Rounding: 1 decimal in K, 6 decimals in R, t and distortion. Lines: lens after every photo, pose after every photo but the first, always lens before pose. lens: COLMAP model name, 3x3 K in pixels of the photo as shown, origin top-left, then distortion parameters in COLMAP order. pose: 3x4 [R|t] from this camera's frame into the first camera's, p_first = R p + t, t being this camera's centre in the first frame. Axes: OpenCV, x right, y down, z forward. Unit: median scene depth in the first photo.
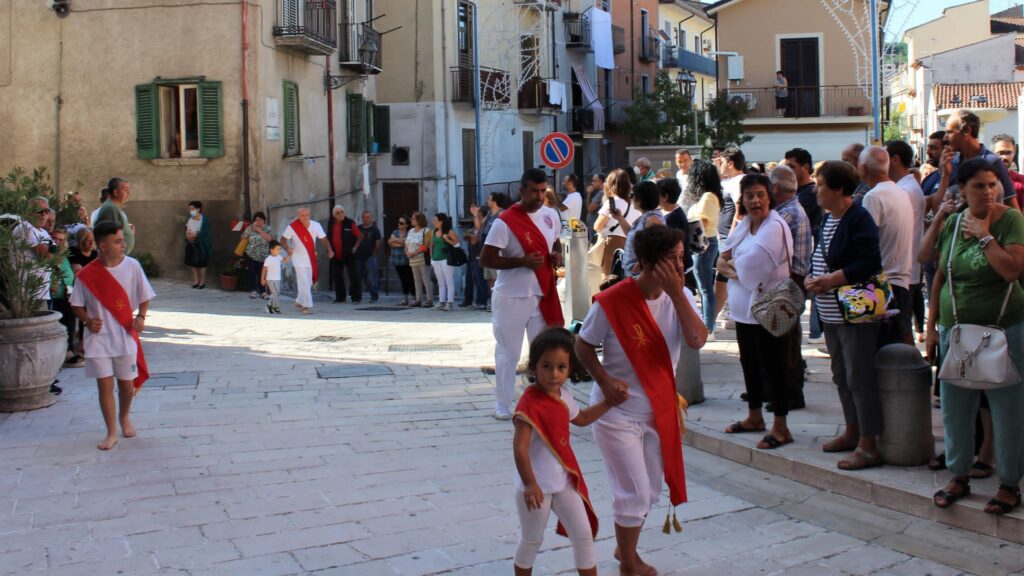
lens RADIAL K [[1004.3, 0, 512.6], [0, 1004.3, 165.9], [0, 0, 1]] dist [-0.156025, 0.130044]
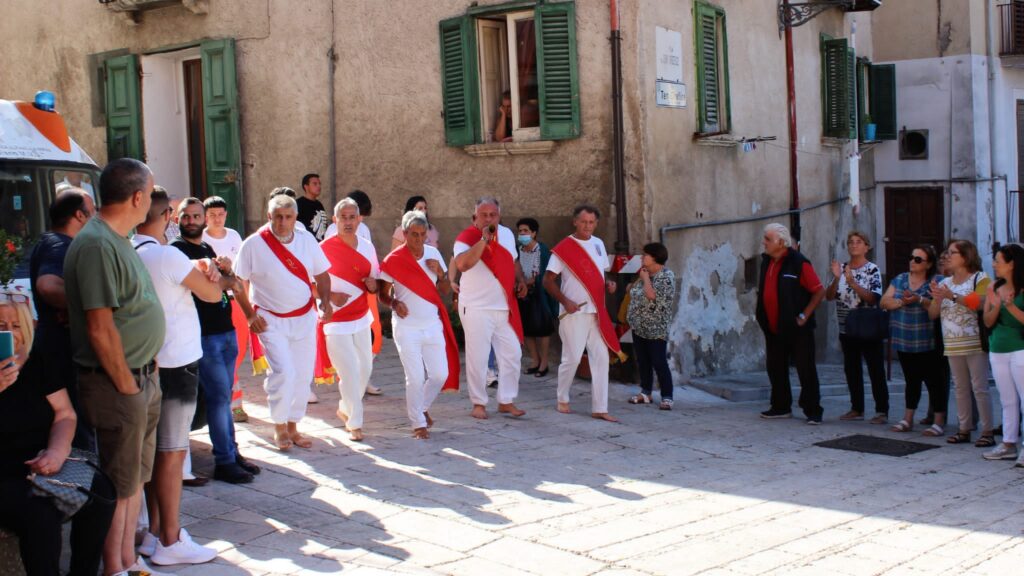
lens RADIAL K [[1190.9, 0, 514.4], [0, 1190.9, 235.2], [0, 0, 1]] dist [-0.115675, 0.206965]
pose [[0.905959, 0.006852, -0.423310, -0.041343], [0.014933, 0.998730, 0.048125, 0.012070], [0.423102, -0.049921, 0.904706, 0.361277]]
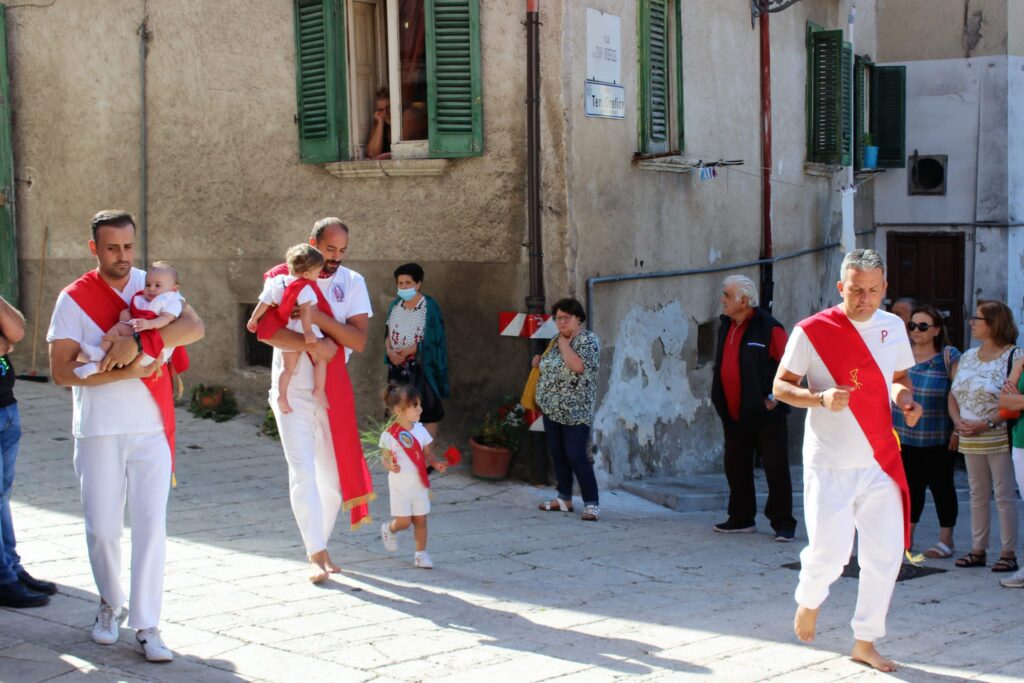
lens RADIAL K [[1632.4, 0, 512.0], [0, 1632.4, 341.5], [0, 0, 1]] dist [-0.029751, 0.119525]
pose [[0.935571, 0.035671, -0.351331, -0.037097], [-0.007705, 0.996710, 0.080678, 0.012287], [0.353053, -0.072773, 0.932769, 0.346637]]
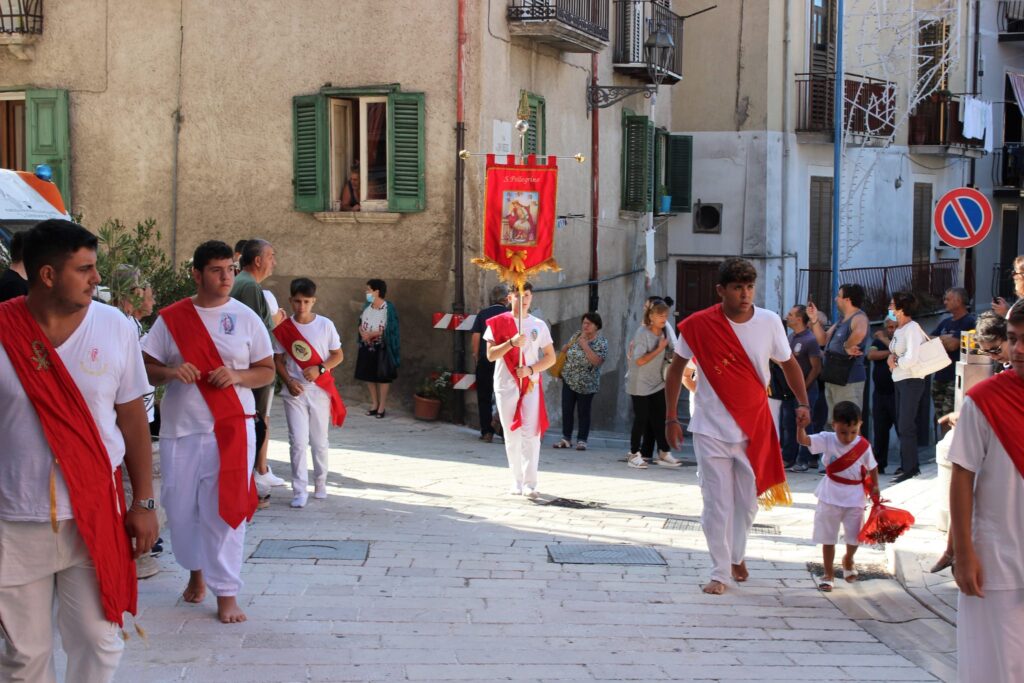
lens RADIAL K [[1632.4, 0, 512.0], [0, 1632.4, 341.5], [0, 0, 1]] dist [-0.029751, 0.119525]
pose [[0.972326, 0.047199, -0.228810, 0.007304], [-0.031892, 0.997027, 0.070144, -0.001266], [0.231440, -0.060906, 0.970941, -0.011895]]
